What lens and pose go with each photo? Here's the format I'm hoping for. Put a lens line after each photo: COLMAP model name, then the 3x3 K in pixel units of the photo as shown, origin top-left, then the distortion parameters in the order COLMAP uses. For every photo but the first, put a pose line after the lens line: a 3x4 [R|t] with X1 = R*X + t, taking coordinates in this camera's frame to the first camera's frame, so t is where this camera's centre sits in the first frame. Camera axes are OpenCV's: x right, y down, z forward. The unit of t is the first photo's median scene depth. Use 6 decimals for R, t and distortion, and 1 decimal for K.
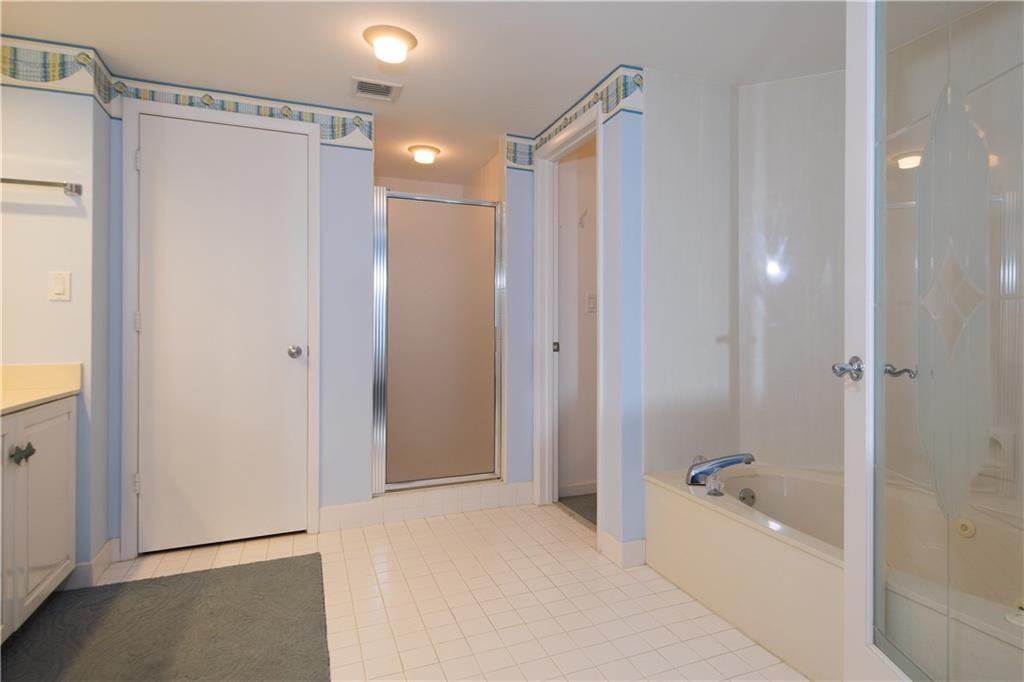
lens RADIAL K [[554.0, 0, 515.0], [0, 554.0, 333.8], [0, 0, 1]] dist [-0.002565, -0.005231]
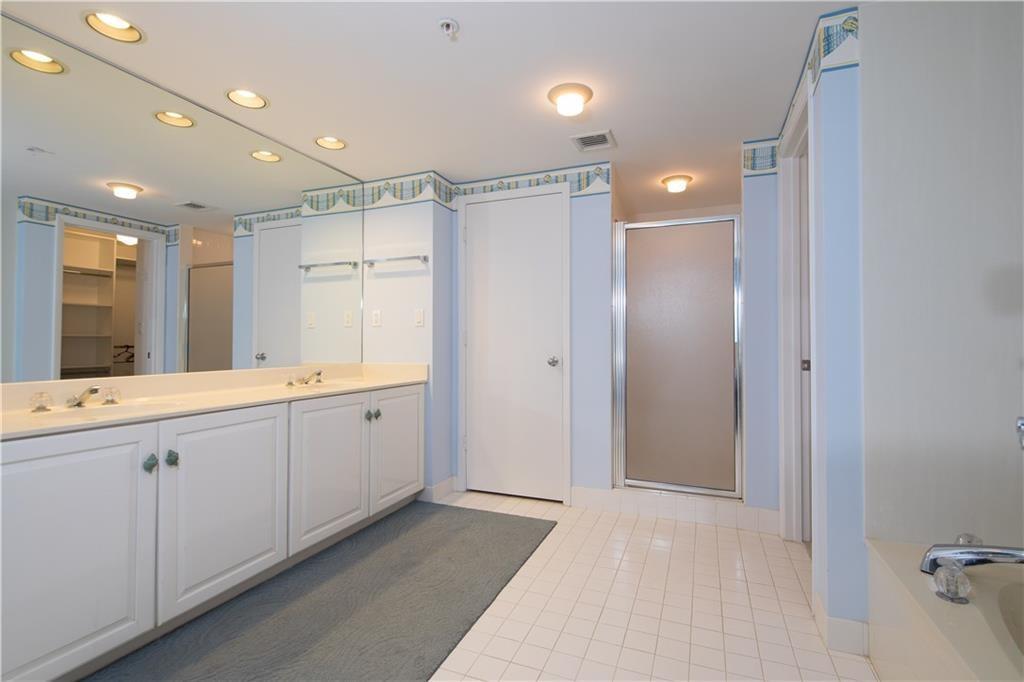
lens RADIAL K [[440.4, 0, 514.7], [0, 440.4, 342.4], [0, 0, 1]] dist [-0.003168, -0.002350]
pose [[0.719245, 0.001516, -0.694755, 0.273179], [-0.008700, 0.999939, -0.006825, -0.004616], [0.694702, 0.010954, 0.719214, 0.208731]]
